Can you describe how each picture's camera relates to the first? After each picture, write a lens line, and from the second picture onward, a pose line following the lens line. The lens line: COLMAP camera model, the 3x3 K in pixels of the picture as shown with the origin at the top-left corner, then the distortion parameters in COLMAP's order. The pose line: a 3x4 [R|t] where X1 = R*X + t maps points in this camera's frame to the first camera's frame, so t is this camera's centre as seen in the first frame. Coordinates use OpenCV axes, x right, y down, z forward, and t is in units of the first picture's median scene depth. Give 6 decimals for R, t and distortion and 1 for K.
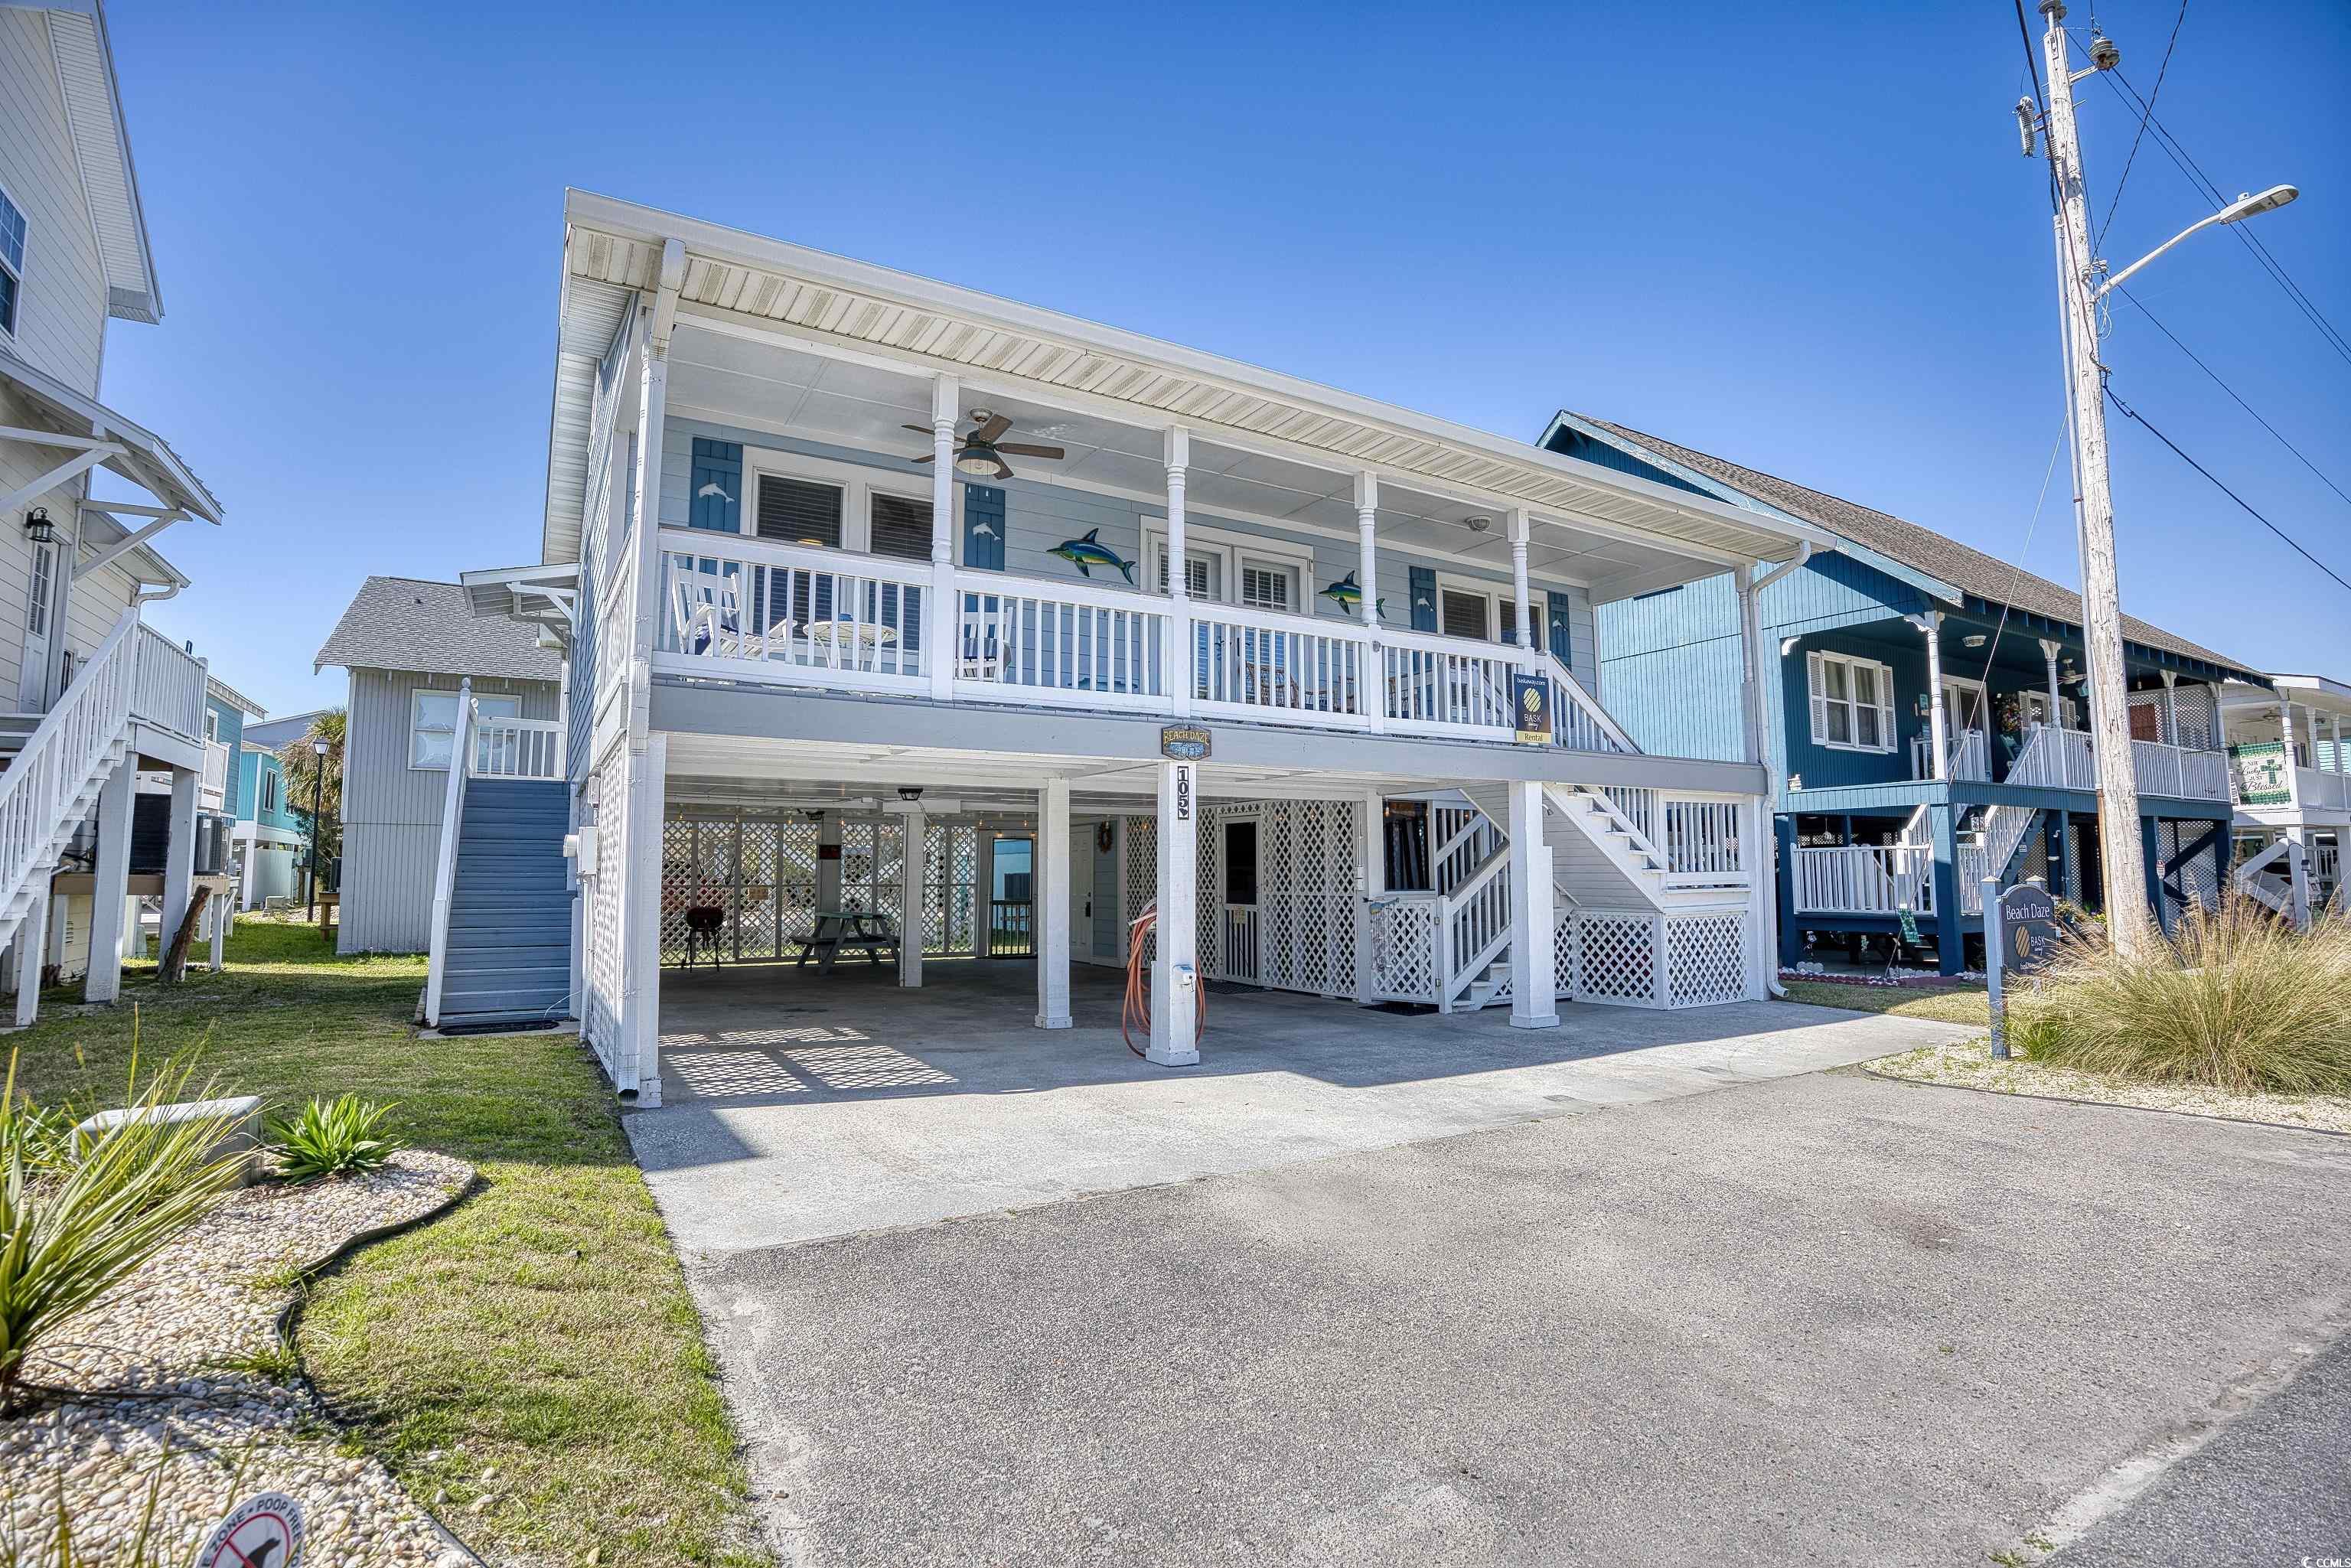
lens RADIAL K [[1095.1, 0, 1165.8], [0, 1095.1, 771.9], [0, 0, 1]] dist [-0.066605, 0.016959]
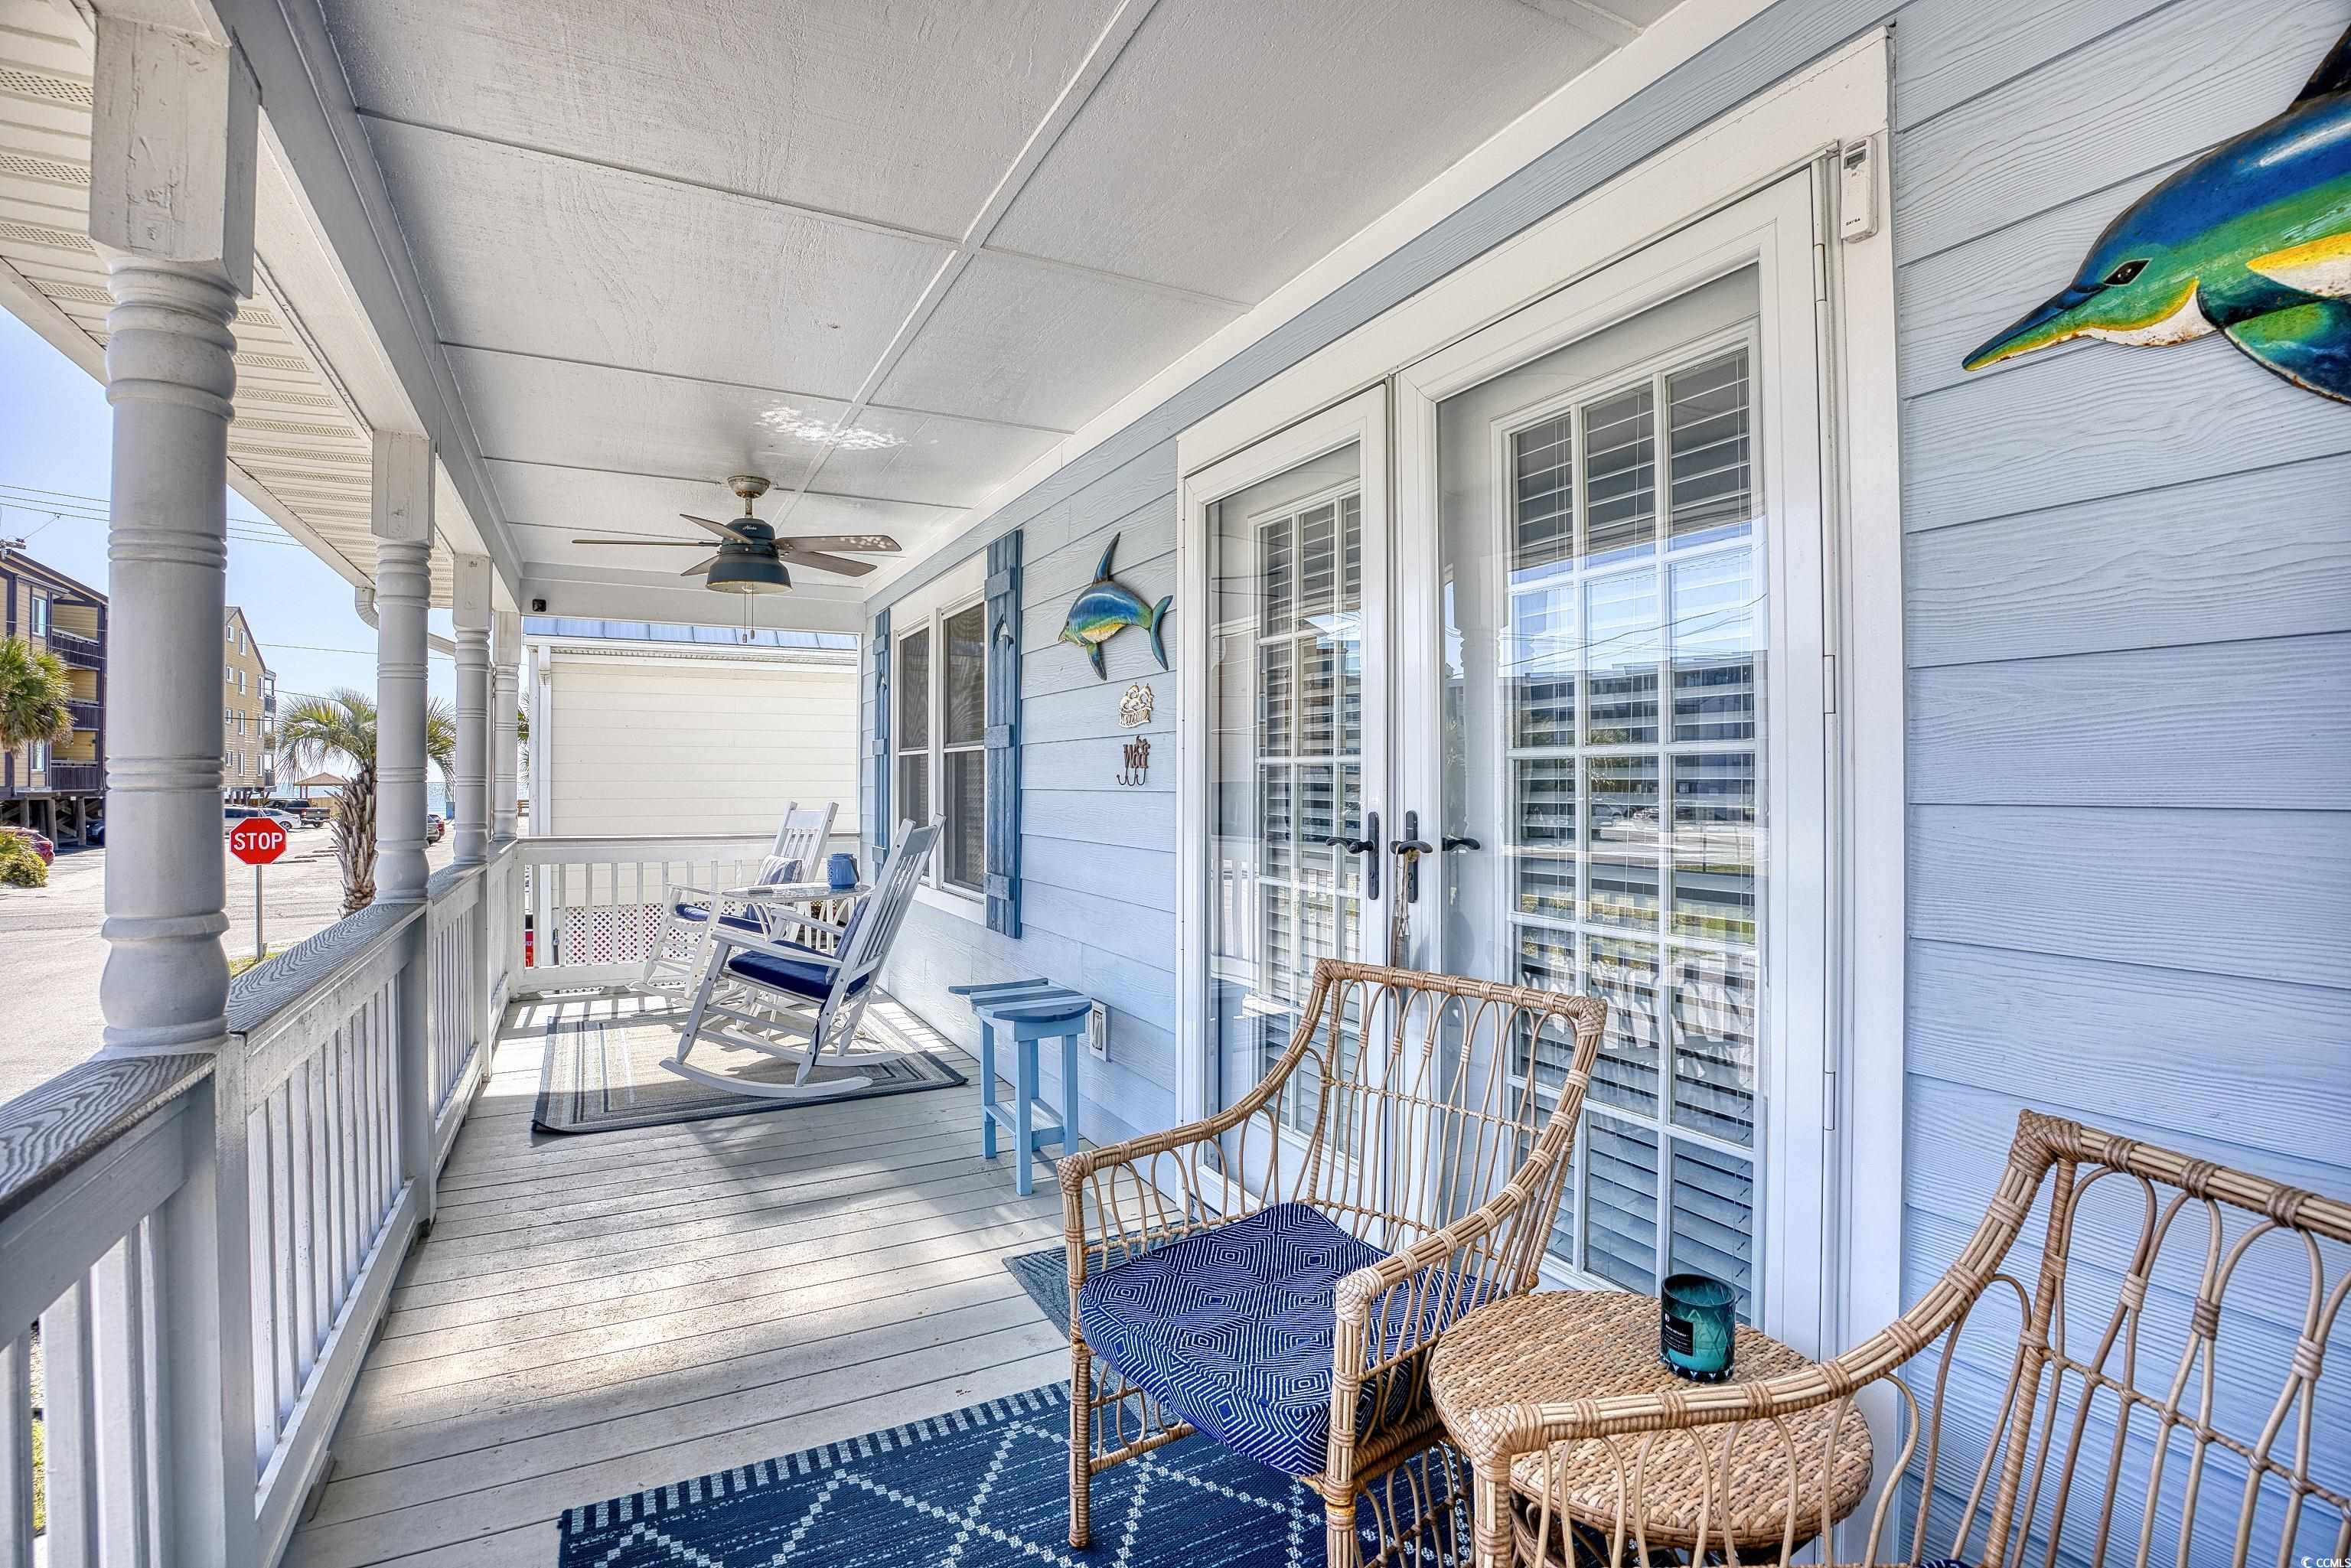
lens RADIAL K [[1101.6, 0, 1174.0], [0, 1101.6, 775.4], [0, 0, 1]] dist [-0.061020, 0.015368]
pose [[-0.034555, -0.006123, -0.999384, 0.294665], [0.087724, 0.996103, -0.009136, -0.137694], [0.995545, -0.087985, -0.033883, 1.014340]]
